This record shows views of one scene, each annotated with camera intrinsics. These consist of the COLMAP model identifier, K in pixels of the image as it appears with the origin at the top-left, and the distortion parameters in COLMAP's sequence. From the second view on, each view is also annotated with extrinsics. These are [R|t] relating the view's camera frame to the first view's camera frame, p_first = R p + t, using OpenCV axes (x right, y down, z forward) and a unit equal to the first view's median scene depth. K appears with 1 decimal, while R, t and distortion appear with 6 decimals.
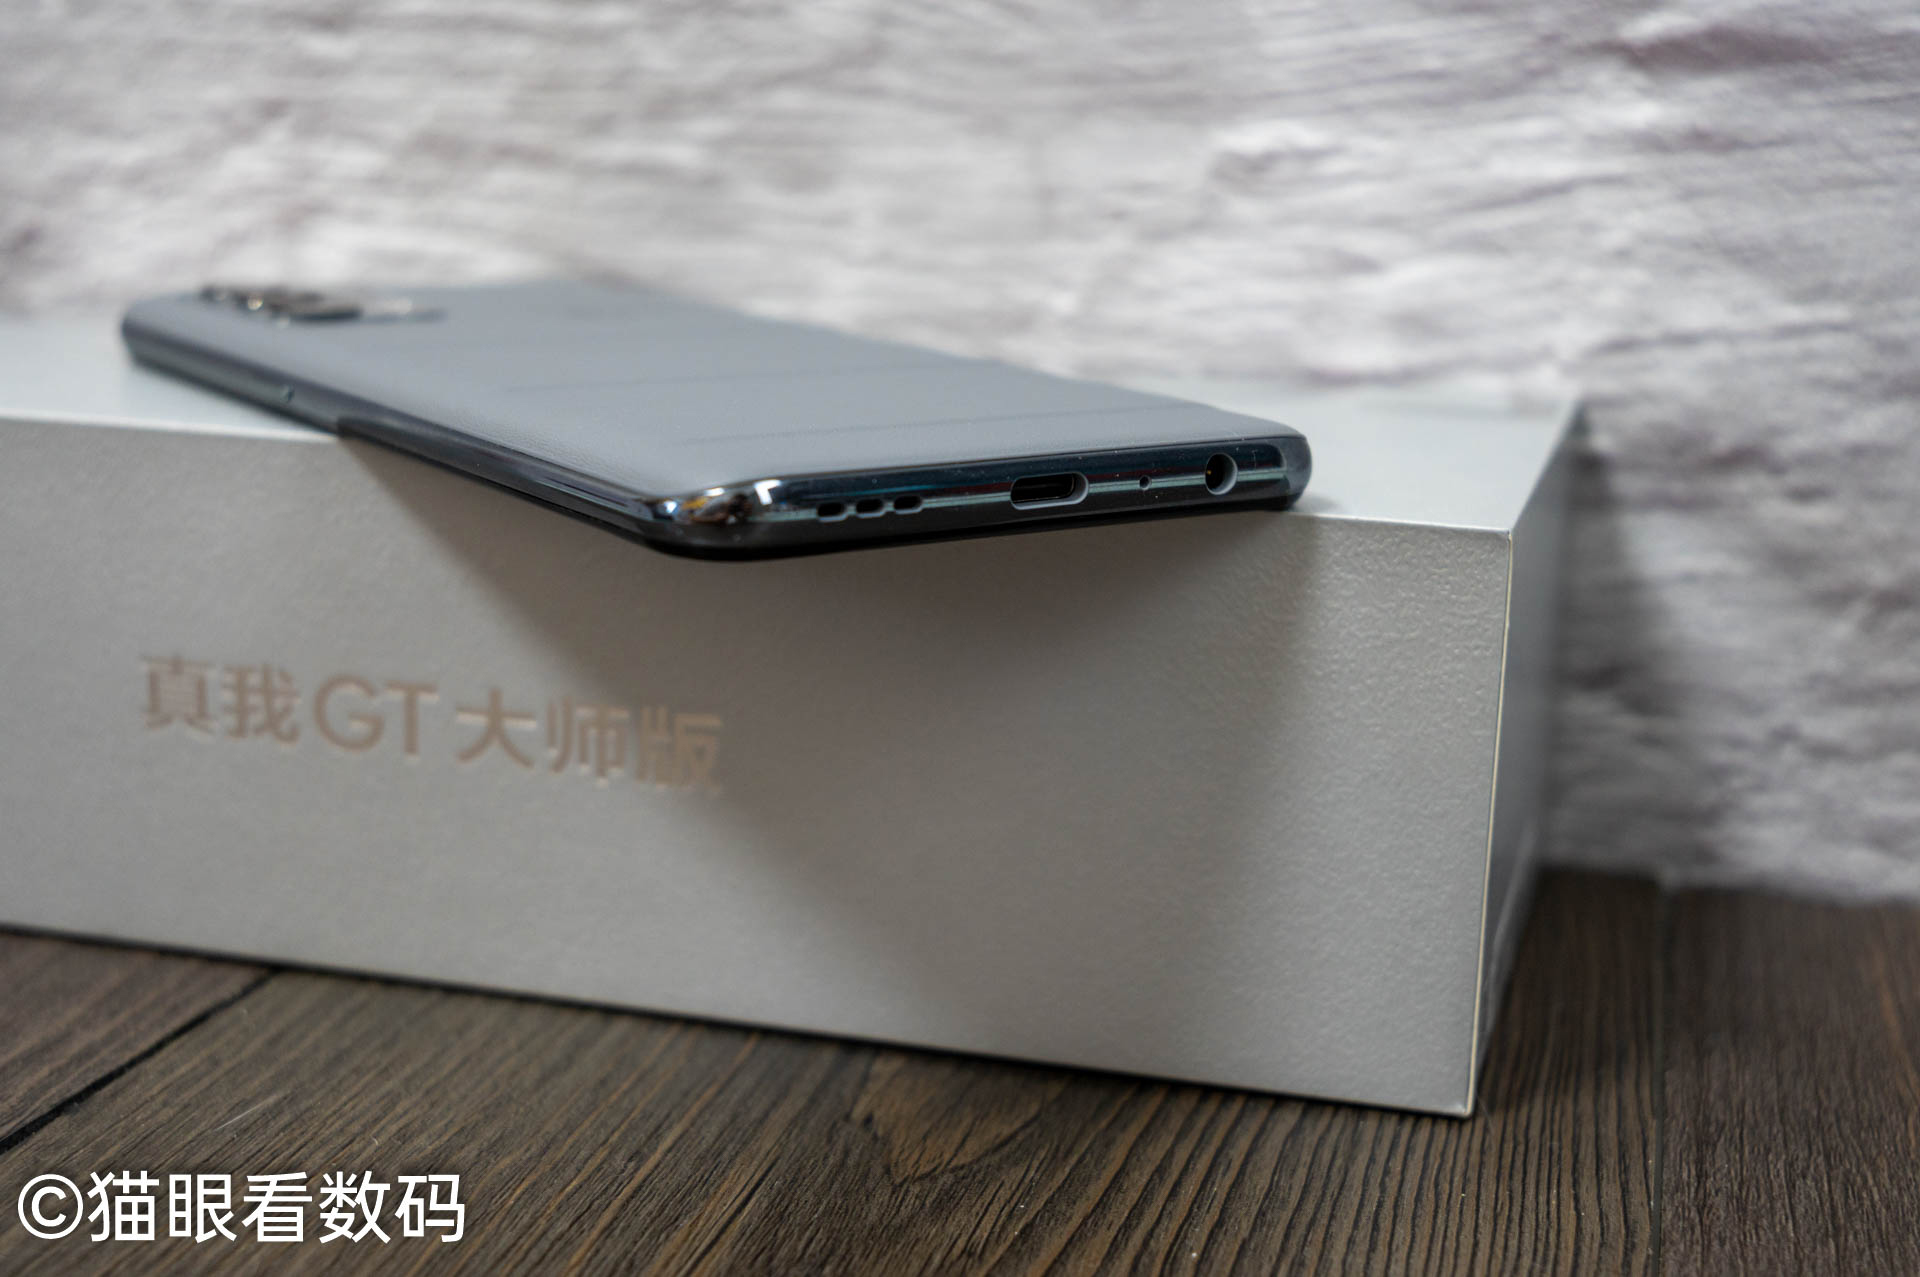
lens RADIAL K [[2667.6, 0, 960.0], [0, 2667.6, 638.5], [0, 0, 1]] dist [-0.008752, 0.057779]
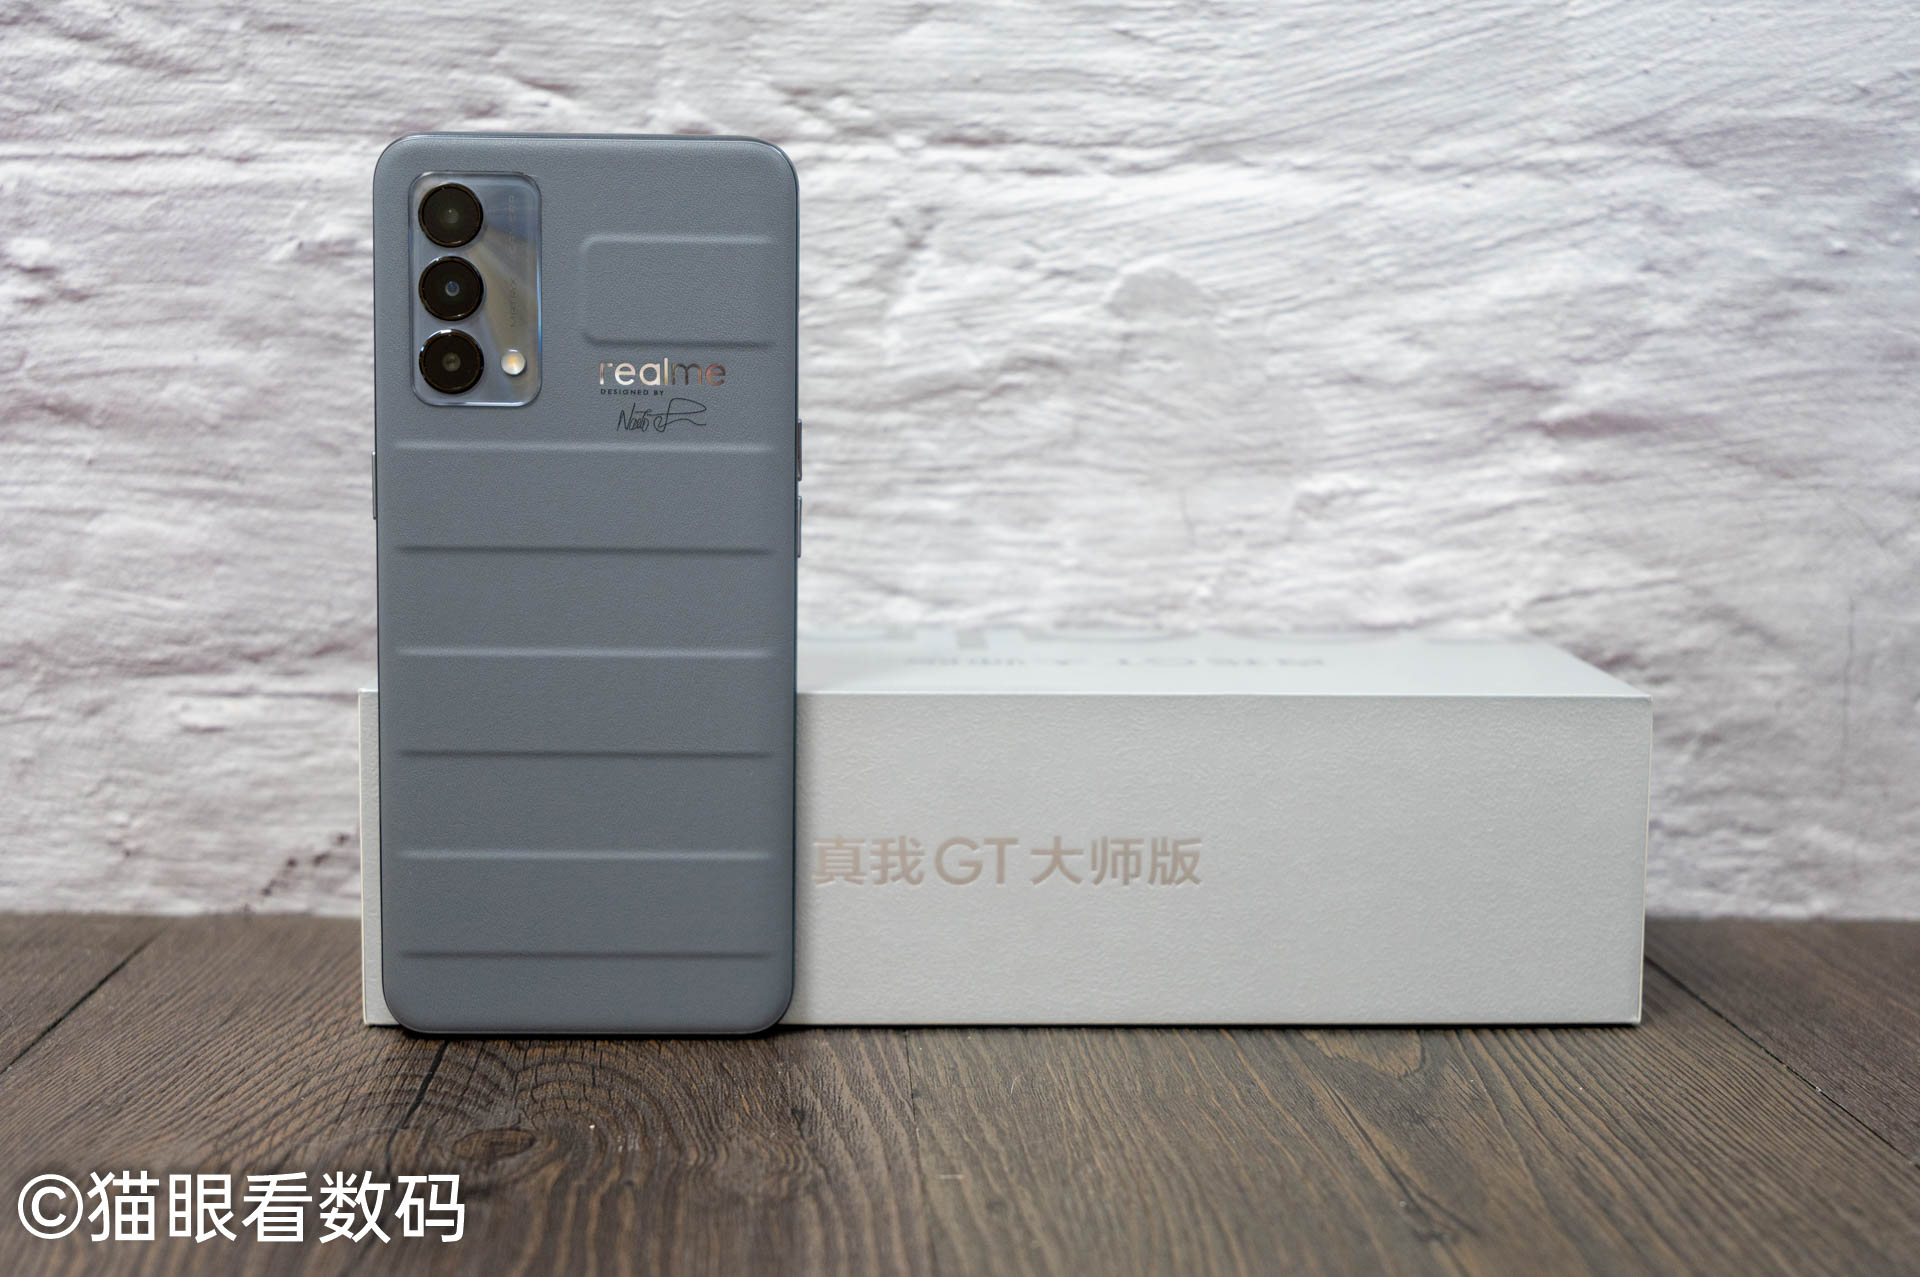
lens RADIAL K [[2667.6, 0, 960.0], [0, 2667.6, 638.5], [0, 0, 1]] dist [-0.008752, 0.057779]
pose [[0.952348, -0.055769, 0.299873, -0.609884], [0.087007, 0.991966, -0.091836, 0.036643], [-0.292342, 0.113551, 0.949548, -0.480884]]
